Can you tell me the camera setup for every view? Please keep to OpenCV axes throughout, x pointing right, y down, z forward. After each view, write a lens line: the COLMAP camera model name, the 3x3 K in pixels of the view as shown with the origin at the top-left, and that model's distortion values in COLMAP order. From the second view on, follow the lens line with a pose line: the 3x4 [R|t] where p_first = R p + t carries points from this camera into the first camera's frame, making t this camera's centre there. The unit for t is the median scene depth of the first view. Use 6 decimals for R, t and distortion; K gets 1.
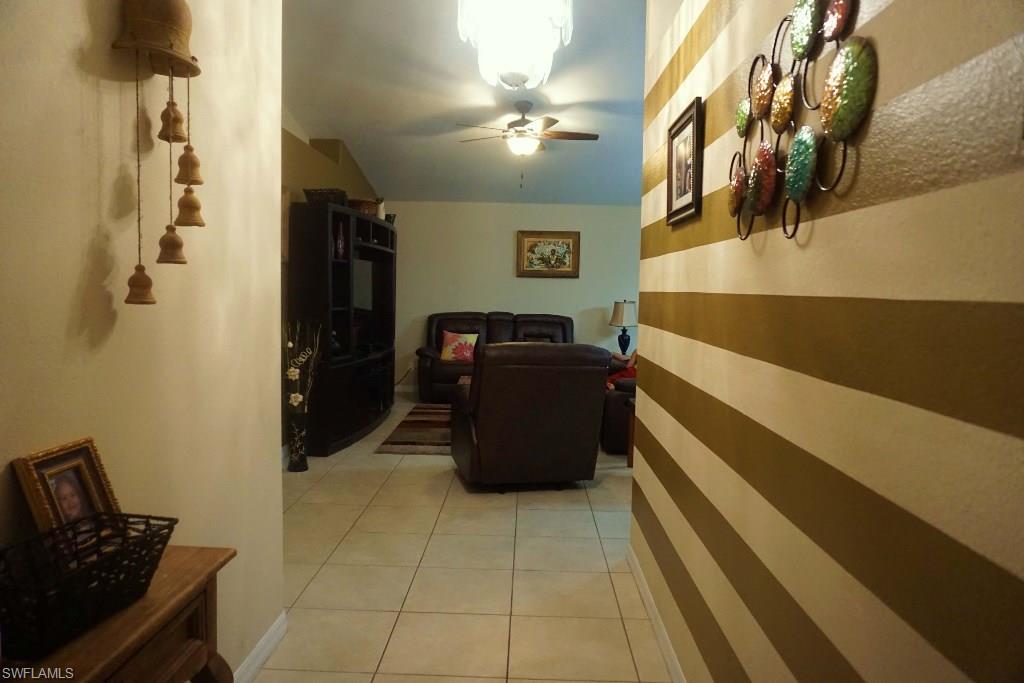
lens RADIAL K [[696.1, 0, 513.7], [0, 696.1, 340.8], [0, 0, 1]] dist [-0.007986, -0.006264]
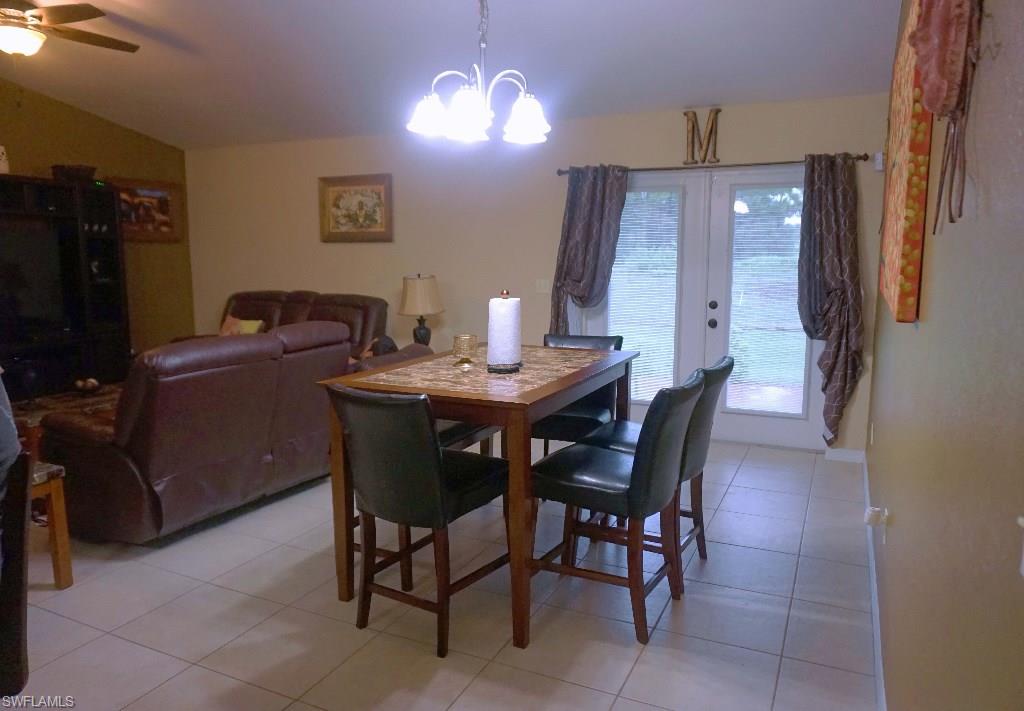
lens RADIAL K [[703.3, 0, 510.7], [0, 703.3, 354.3], [0, 0, 1]] dist [-0.007483, -0.001302]
pose [[0.904764, 0.045488, -0.423477, 0.500600], [-0.014744, 0.997029, 0.075598, -0.033564], [0.425658, -0.062154, 0.902747, 0.414343]]
